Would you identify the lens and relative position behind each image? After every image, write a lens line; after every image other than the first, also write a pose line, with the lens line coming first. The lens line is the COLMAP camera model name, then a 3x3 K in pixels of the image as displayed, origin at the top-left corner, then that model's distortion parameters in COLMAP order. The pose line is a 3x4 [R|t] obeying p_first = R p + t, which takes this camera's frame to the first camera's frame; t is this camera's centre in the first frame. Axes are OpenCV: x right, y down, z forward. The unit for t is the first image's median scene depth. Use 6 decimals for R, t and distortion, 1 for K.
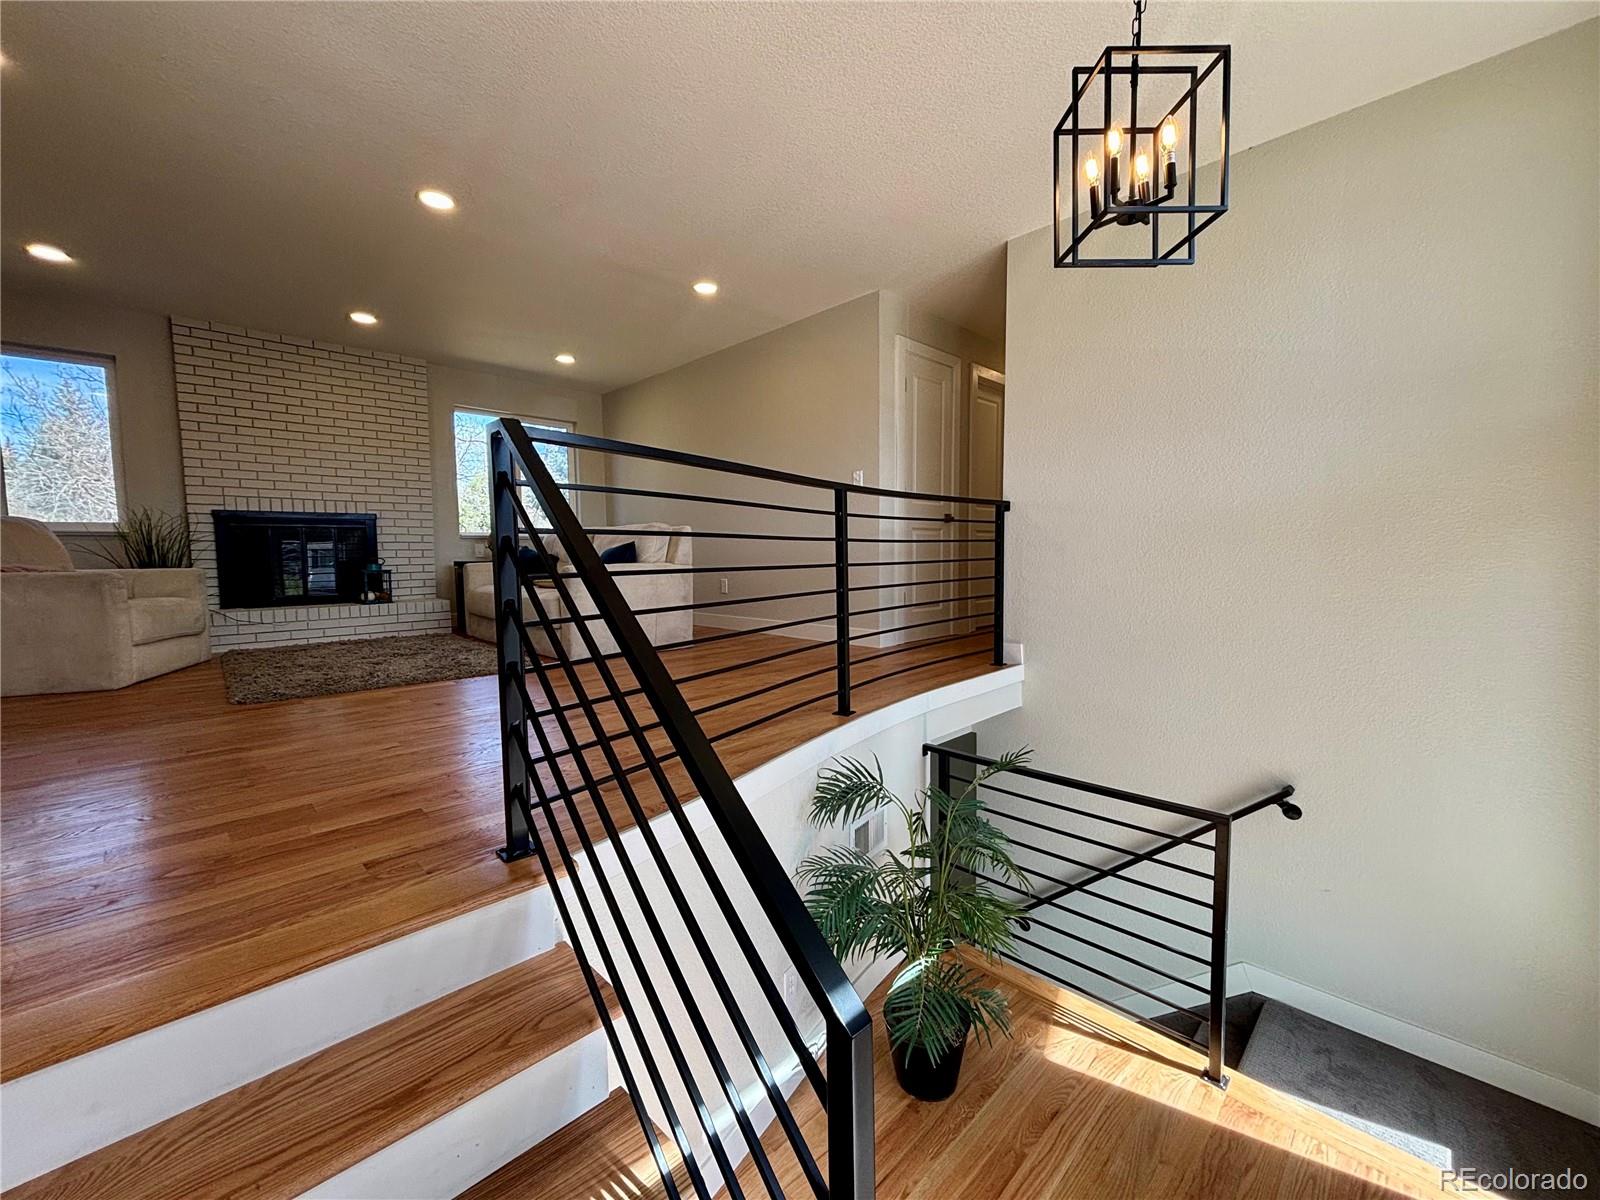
lens RADIAL K [[646.7, 0, 784.0], [0, 646.7, 598.3], [0, 0, 1]] dist [0.001122, 0.000227]
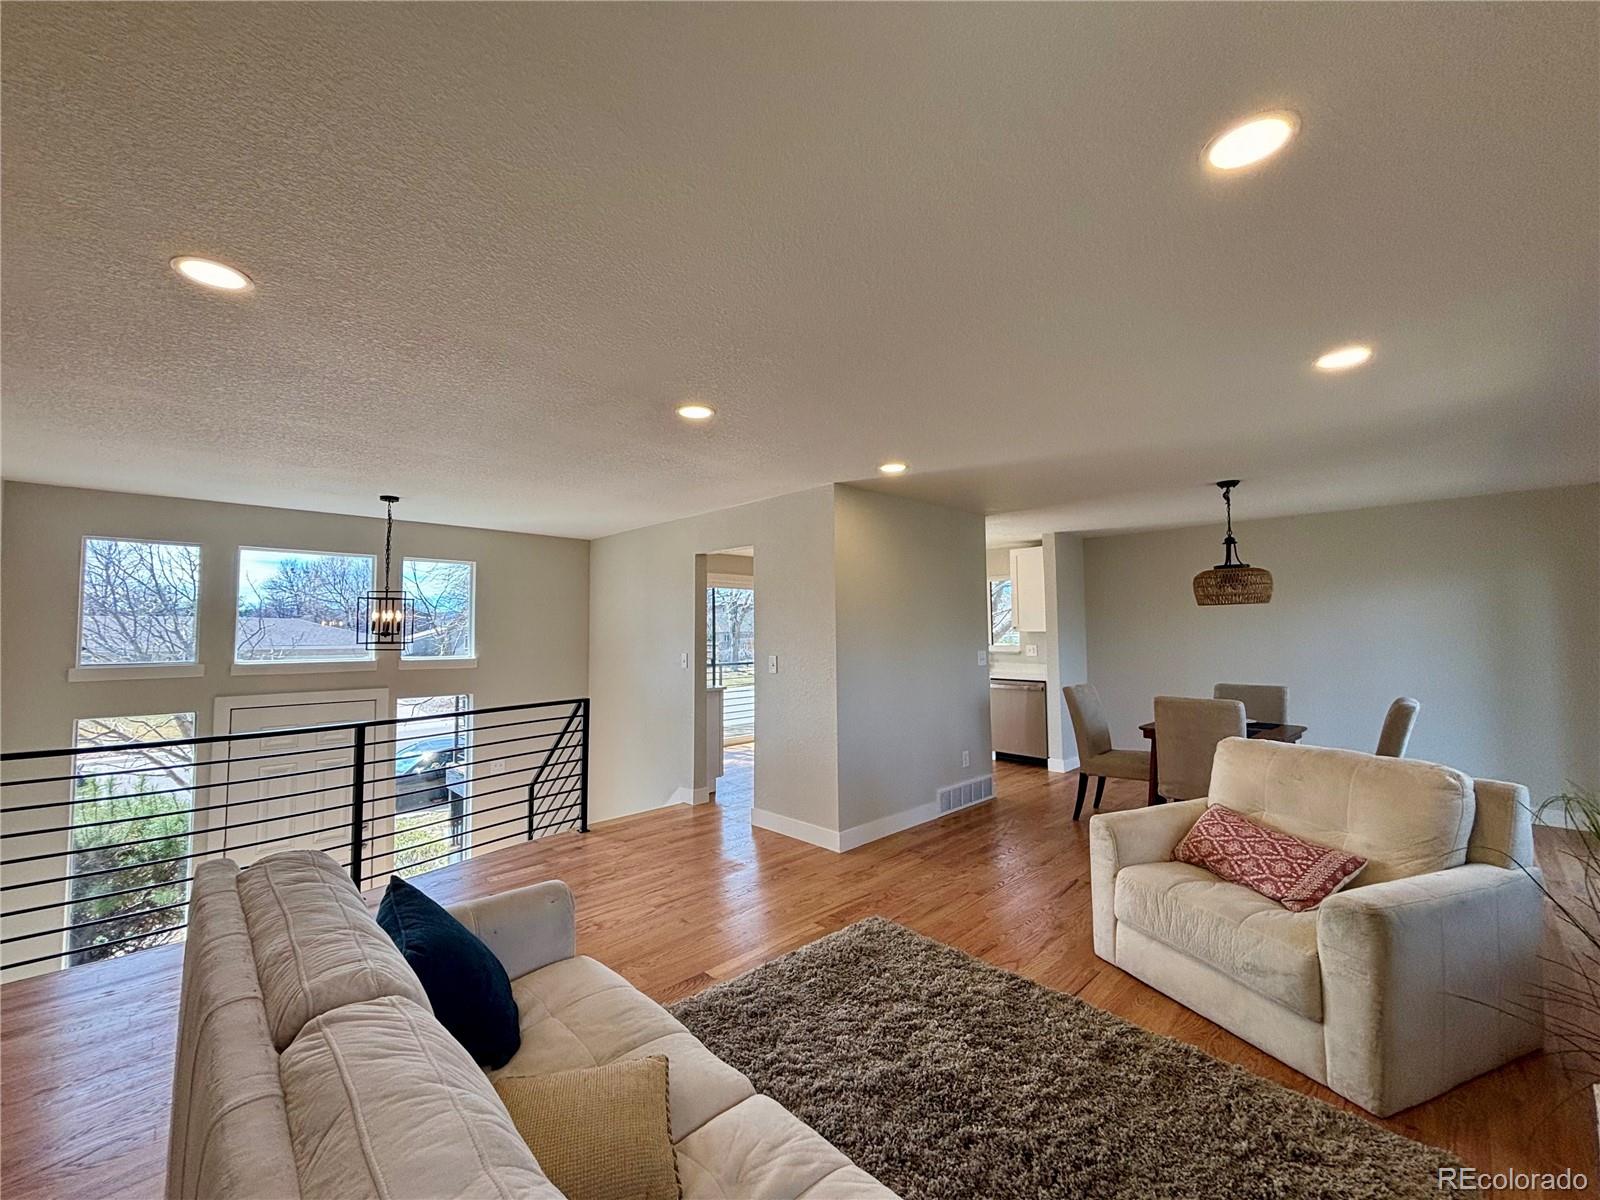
lens RADIAL K [[657.0, 0, 809.2], [0, 657.0, 592.3], [0, 0, 1]] dist [0.001952, 0.000182]
pose [[-0.999765, 0.020600, -0.006732, -0.461082], [0.020520, 0.999721, 0.011675, -0.246352], [0.006971, 0.011534, -0.999909, 1.308473]]
